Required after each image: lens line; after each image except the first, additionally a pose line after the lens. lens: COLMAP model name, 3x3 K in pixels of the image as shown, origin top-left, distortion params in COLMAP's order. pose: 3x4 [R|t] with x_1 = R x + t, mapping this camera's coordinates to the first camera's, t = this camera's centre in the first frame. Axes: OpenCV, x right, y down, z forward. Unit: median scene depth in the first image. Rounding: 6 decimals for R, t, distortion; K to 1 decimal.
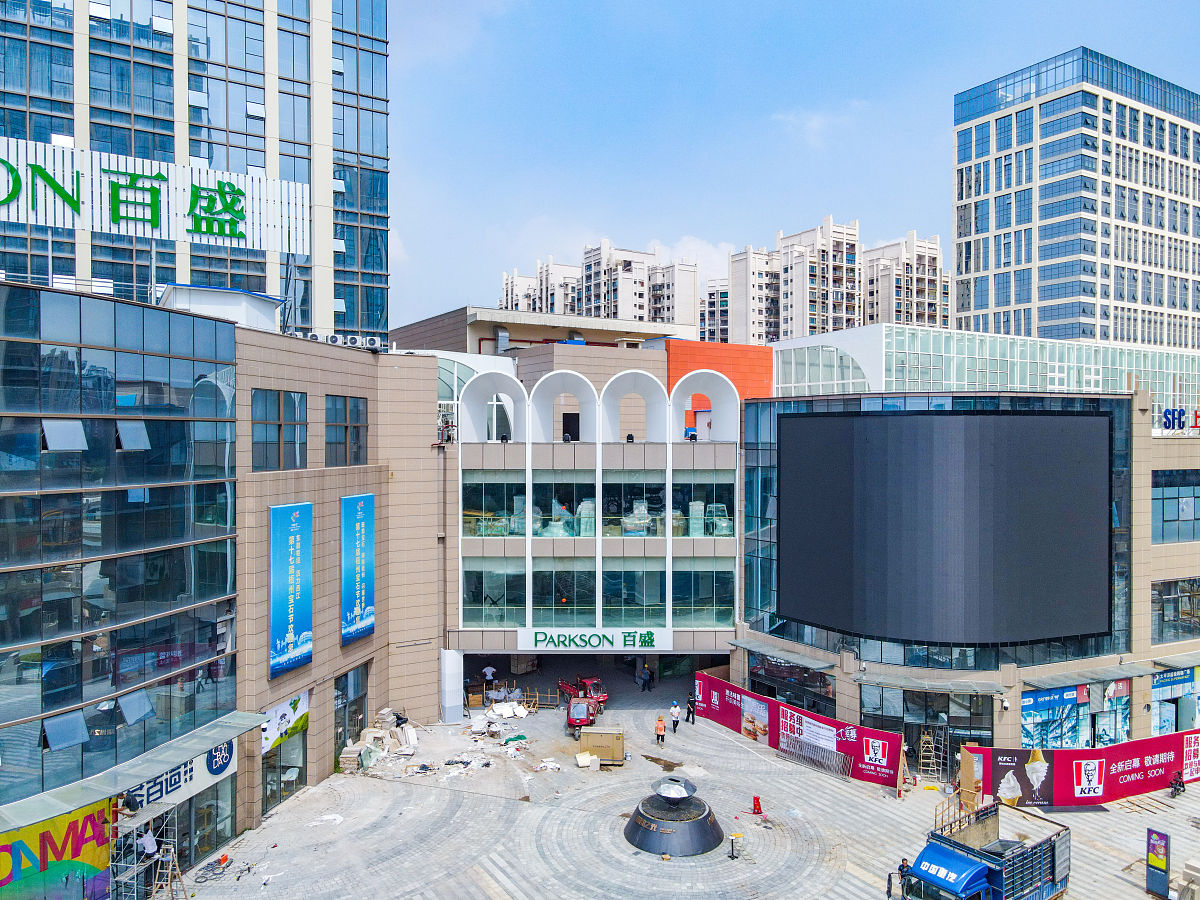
lens RADIAL K [[876.0, 0, 600.0], [0, 876.0, 450.0], [0, 0, 1]] dist [0.017384, 0.007850]
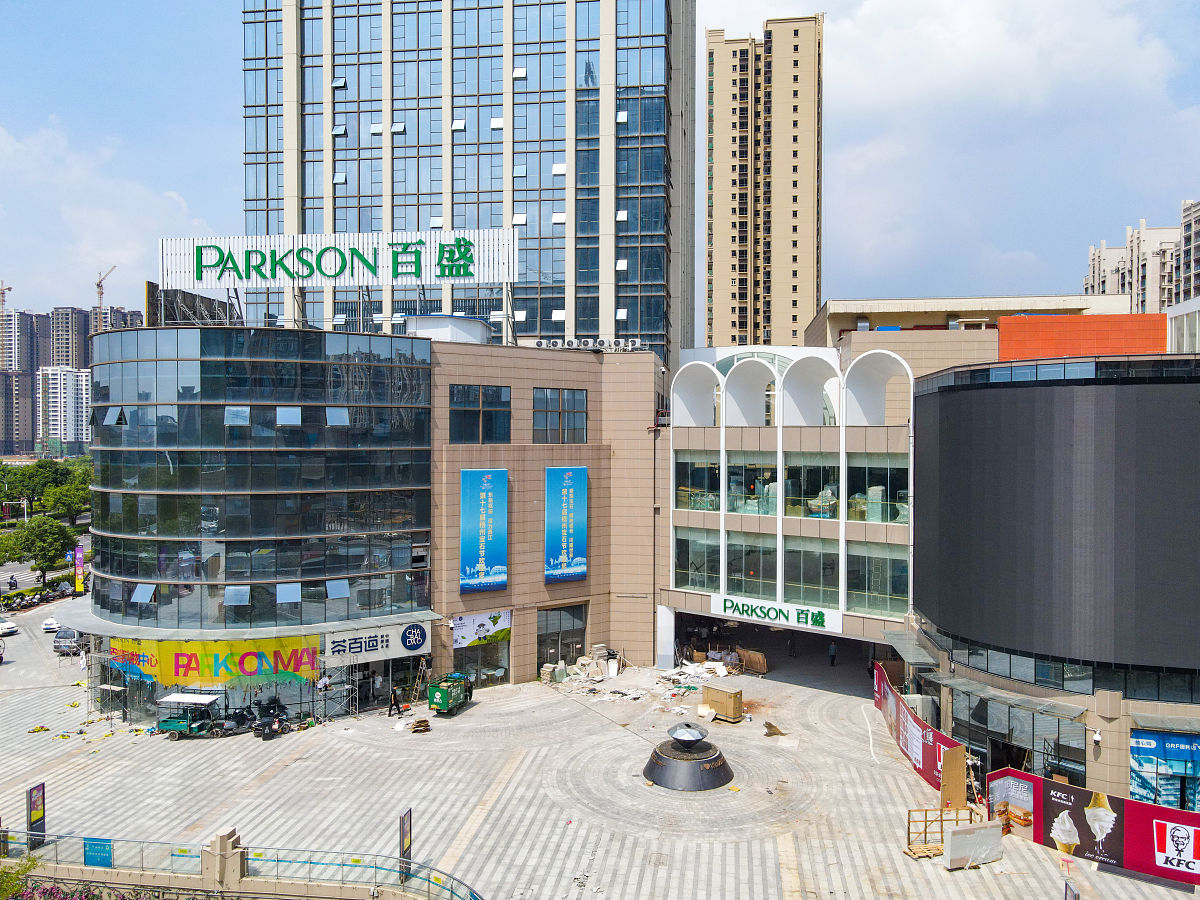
lens RADIAL K [[878.3, 0, 600.0], [0, 878.3, 450.0], [0, 0, 1]] dist [0.003345, 0.004348]
pose [[0.765370, 0.011604, -0.643486, 0.510993], [-0.011536, 0.999924, 0.004310, 0.018774], [0.643488, 0.004125, 0.765445, 0.060089]]
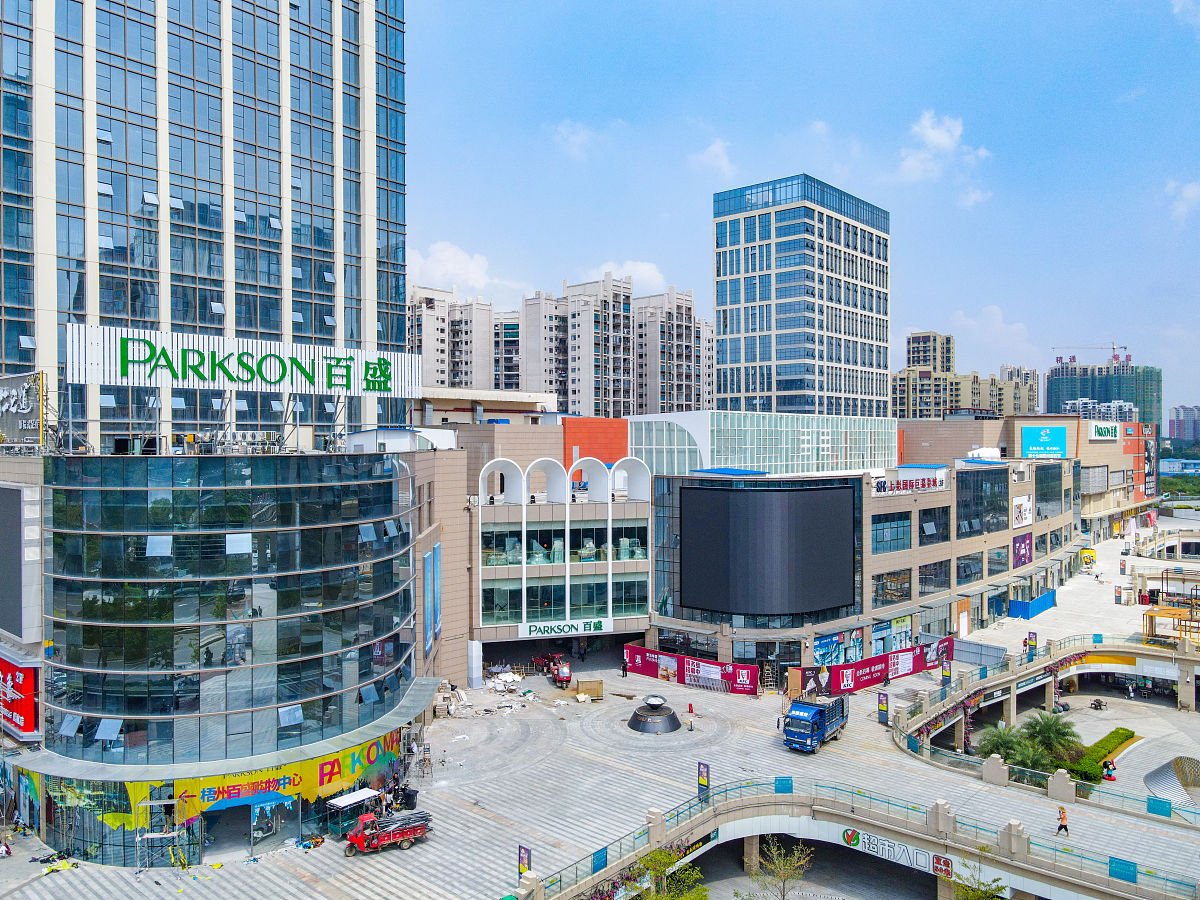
lens RADIAL K [[876.0, 0, 600.0], [0, 876.0, 450.0], [0, 0, 1]] dist [0.017384, 0.007850]
pose [[0.957568, -0.006109, 0.288144, -0.402179], [0.007766, 0.999959, -0.004606, -0.097408], [-0.288104, 0.006648, 0.957576, -0.535787]]
